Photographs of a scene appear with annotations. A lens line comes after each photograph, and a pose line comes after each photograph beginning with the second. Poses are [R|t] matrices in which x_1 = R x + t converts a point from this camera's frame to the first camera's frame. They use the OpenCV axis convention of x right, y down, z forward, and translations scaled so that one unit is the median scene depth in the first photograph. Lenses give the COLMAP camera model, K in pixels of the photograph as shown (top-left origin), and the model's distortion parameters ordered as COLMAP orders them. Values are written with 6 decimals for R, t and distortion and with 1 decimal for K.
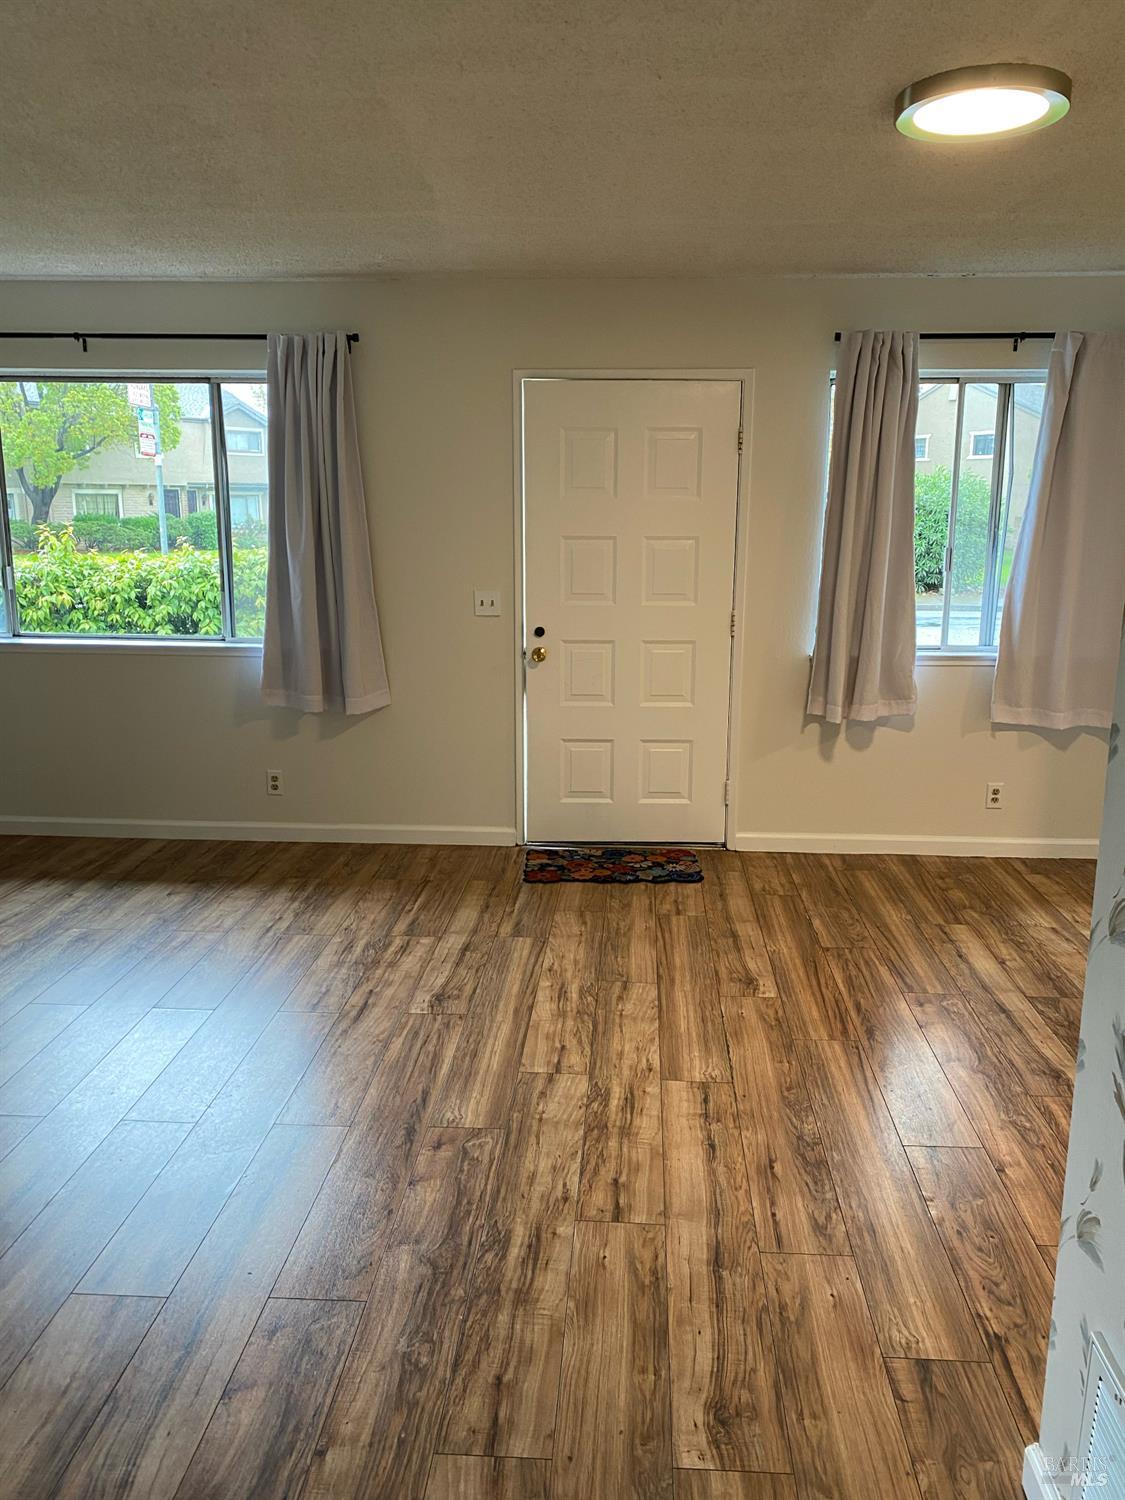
lens RADIAL K [[1147.8, 0, 585.4], [0, 1147.8, 739.3], [0, 0, 1]] dist [0.037287, -0.040650]
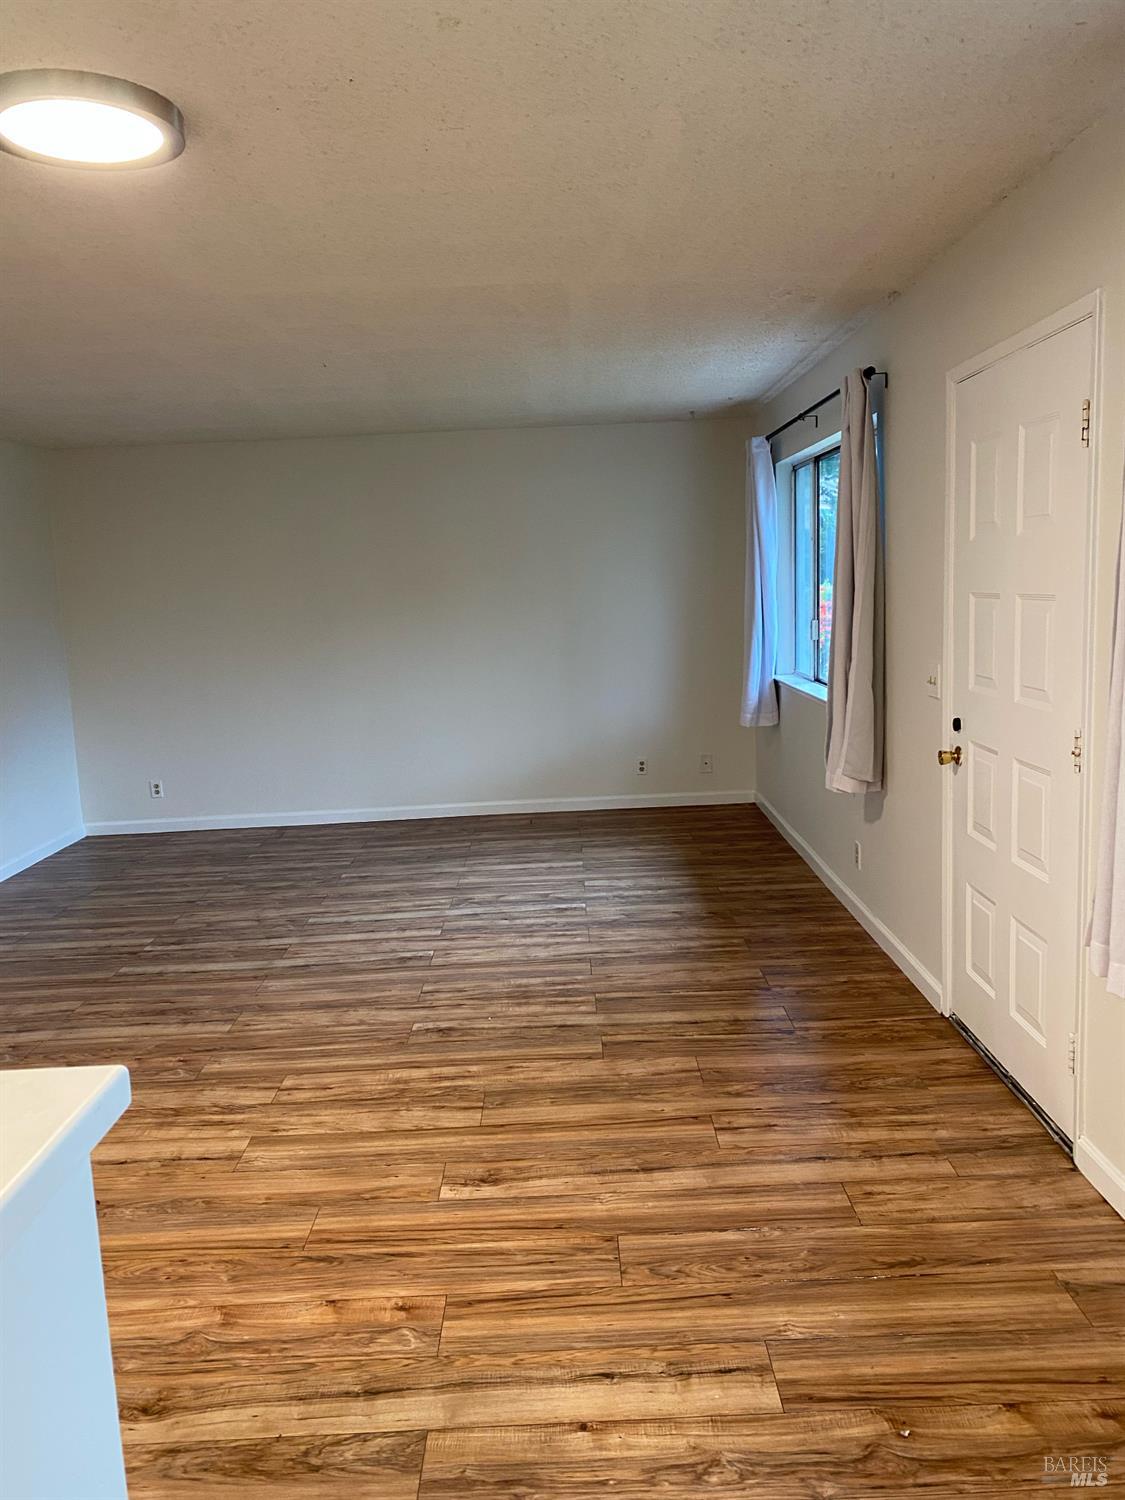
lens RADIAL K [[1147.8, 0, 524.9], [0, 1147.8, 727.3], [0, 0, 1]] dist [0.037287, -0.040650]
pose [[0.039906, 0.120629, -0.991895, 0.821547], [-0.144325, 0.982972, 0.113737, -0.169001], [0.988725, 0.138617, 0.056636, 0.879989]]
